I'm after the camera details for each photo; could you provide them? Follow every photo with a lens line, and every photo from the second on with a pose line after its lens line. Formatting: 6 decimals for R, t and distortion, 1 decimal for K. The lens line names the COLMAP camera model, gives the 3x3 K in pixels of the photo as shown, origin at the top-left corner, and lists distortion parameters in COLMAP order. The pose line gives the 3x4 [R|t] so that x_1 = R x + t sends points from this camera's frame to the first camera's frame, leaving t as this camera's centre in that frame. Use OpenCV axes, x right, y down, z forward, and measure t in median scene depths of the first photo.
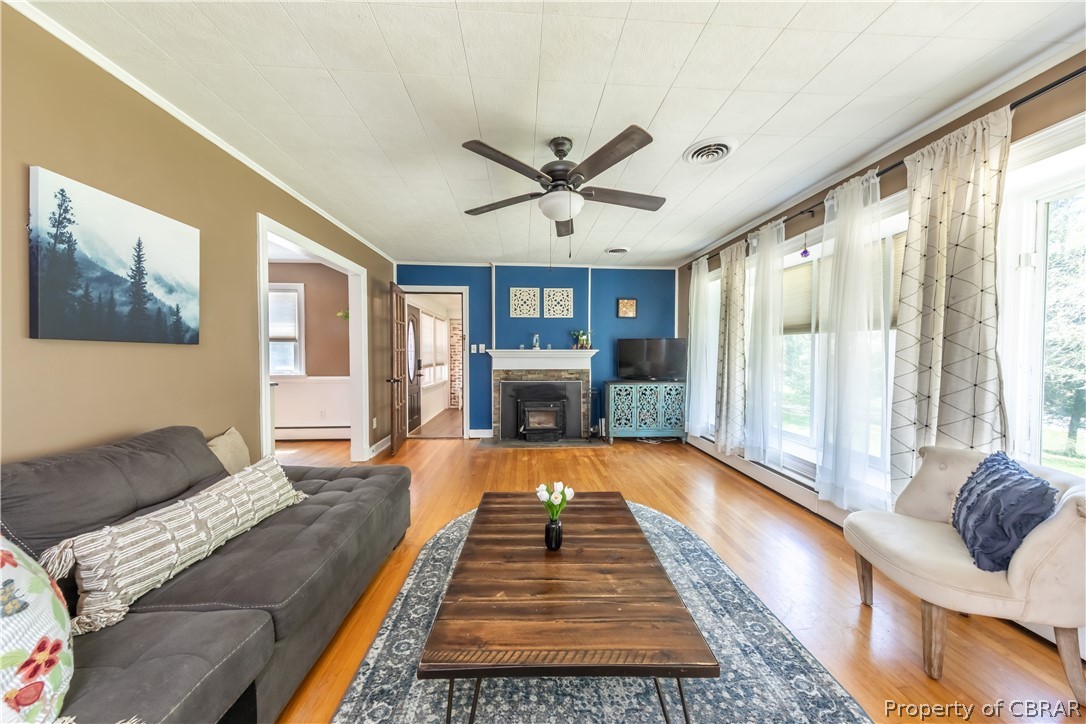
lens RADIAL K [[356.2, 0, 538.9], [0, 356.2, 362.3], [0, 0, 1]] dist [0.008396, -0.000505]
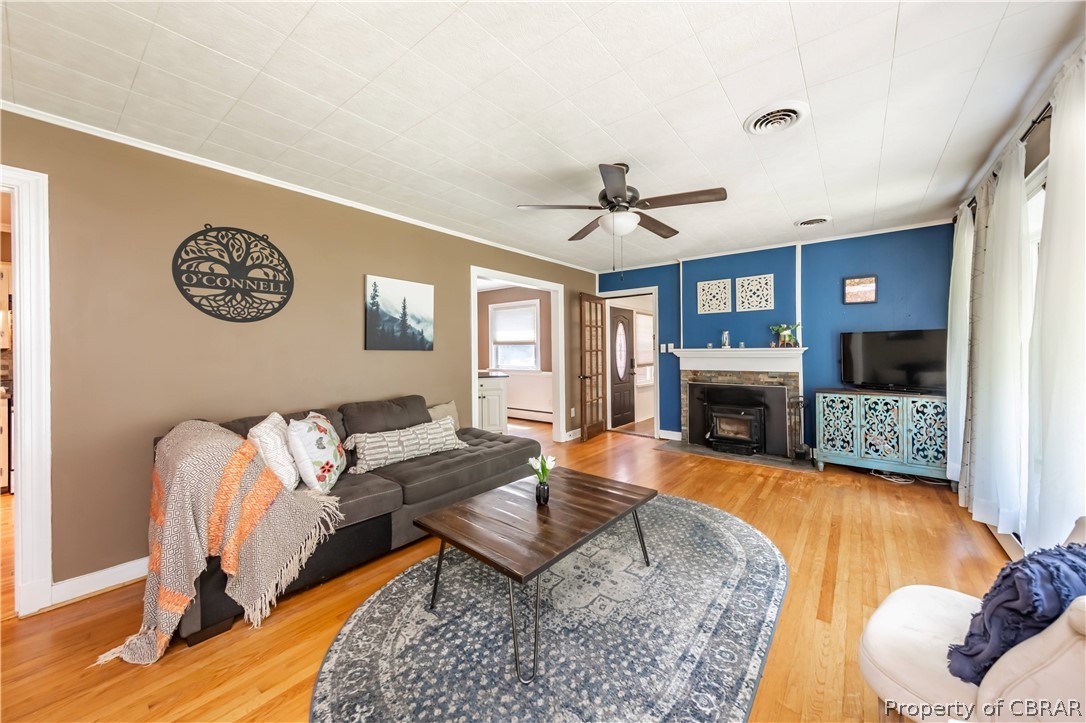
lens RADIAL K [[381.4, 0, 541.8], [0, 381.4, 355.2], [0, 0, 1]] dist [0.018832, -0.000035]
pose [[0.750915, -0.001718, -0.660396, 0.305586], [-0.007987, 0.999900, -0.011682, -0.004301], [0.660350, 0.014047, 0.750826, -0.022906]]
